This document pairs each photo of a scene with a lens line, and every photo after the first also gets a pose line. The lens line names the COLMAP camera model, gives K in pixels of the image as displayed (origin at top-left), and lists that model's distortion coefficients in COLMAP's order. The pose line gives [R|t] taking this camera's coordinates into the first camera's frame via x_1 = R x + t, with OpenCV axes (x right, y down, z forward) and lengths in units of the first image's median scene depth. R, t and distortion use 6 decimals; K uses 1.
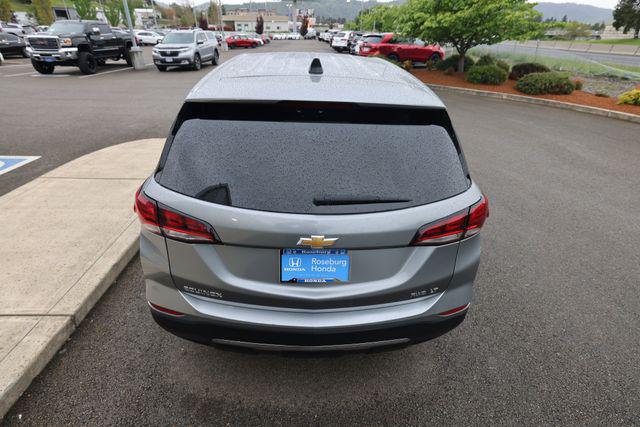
lens RADIAL K [[332.1, 0, 318.2], [0, 332.1, 211.4], [0, 0, 1]] dist [-0.035825, 0.027051]
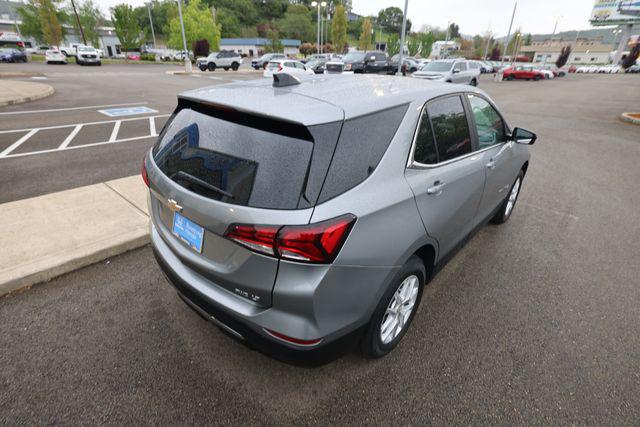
lens RADIAL K [[332.1, 0, 318.2], [0, 332.1, 211.4], [0, 0, 1]] dist [-0.035825, 0.027051]
pose [[0.721609, 0.294665, -0.626460, 0.146119], [-0.340166, 0.939043, 0.049861, -0.017247], [0.602965, 0.177120, 0.777857, 0.039987]]
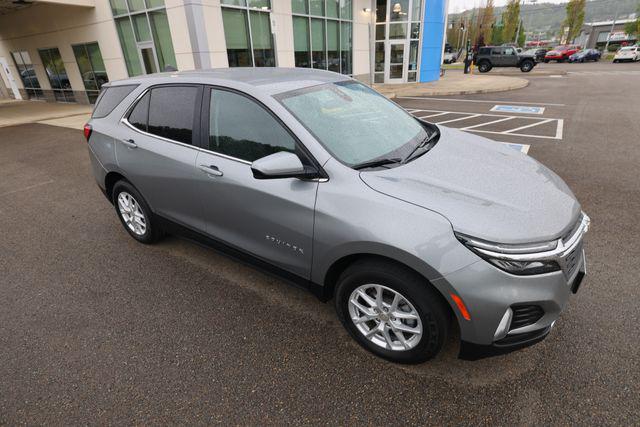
lens RADIAL K [[332.1, 0, 318.2], [0, 332.1, 211.4], [0, 0, 1]] dist [-0.035825, 0.027051]
pose [[-0.579130, 0.344726, -0.738764, 0.204875], [-0.374178, 0.692708, 0.616560, -0.229825], [0.724292, 0.633498, -0.272179, 0.443511]]
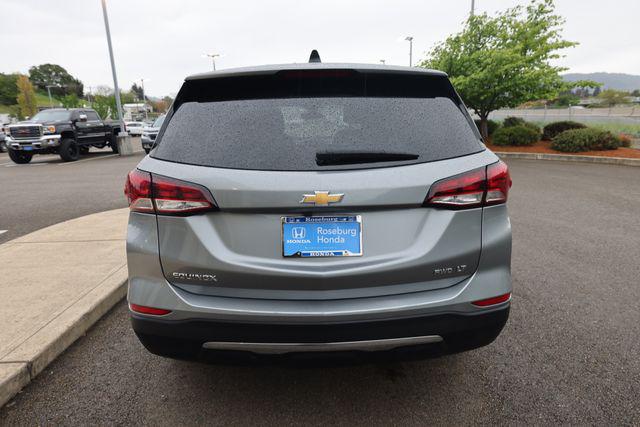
lens RADIAL K [[403.6, 0, 319.0], [0, 403.6, 211.5], [0, 0, 1]] dist [-0.012449, 0.034535]
pose [[0.998529, -0.049612, -0.021868, 0.001544], [0.042009, 0.962942, -0.266416, 0.050713], [0.034275, 0.265106, 0.963610, -0.008802]]
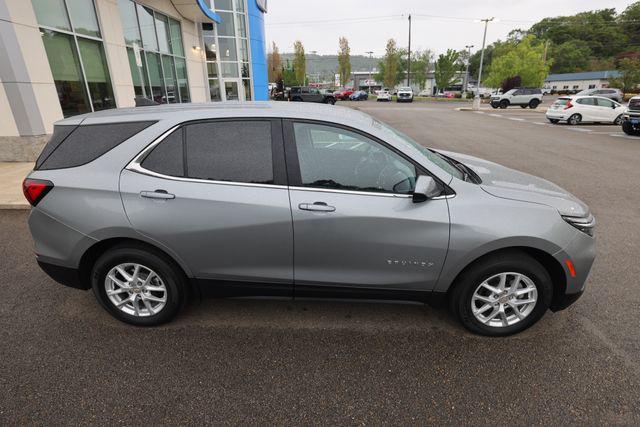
lens RADIAL K [[332.1, 0, 318.2], [0, 332.1, 211.4], [0, 0, 1]] dist [-0.035825, 0.027051]
pose [[-0.068027, 0.325591, -0.943061, 0.268330], [-0.474652, 0.820859, 0.317640, -0.149450], [0.877541, 0.469234, 0.098702, 0.295788]]
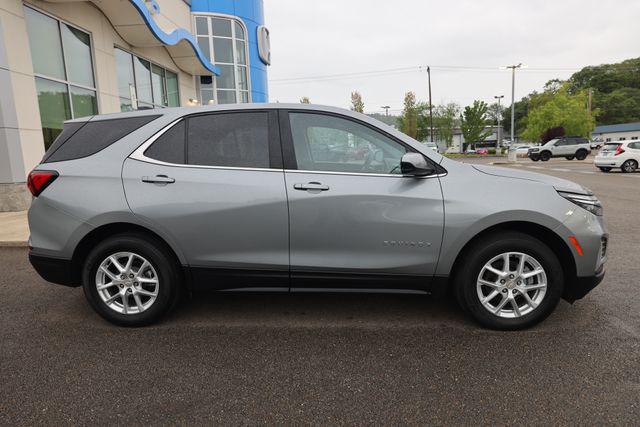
lens RADIAL K [[403.6, 0, 319.0], [0, 403.6, 211.5], [0, 0, 1]] dist [-0.012449, 0.034535]
pose [[-0.093693, 0.125521, -0.987657, 0.329739], [-0.453613, 0.877691, 0.154577, -0.114198], [0.886260, 0.462497, -0.025296, 0.332255]]
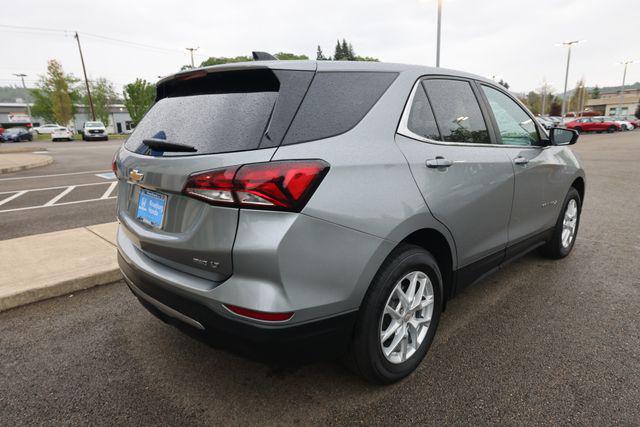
lens RADIAL K [[403.6, 0, 319.0], [0, 403.6, 211.5], [0, 0, 1]] dist [-0.012449, 0.034535]
pose [[0.671934, 0.121446, -0.730586, 0.178899], [-0.322207, 0.936151, -0.140723, 0.023994], [0.666848, 0.329957, 0.668163, 0.061567]]
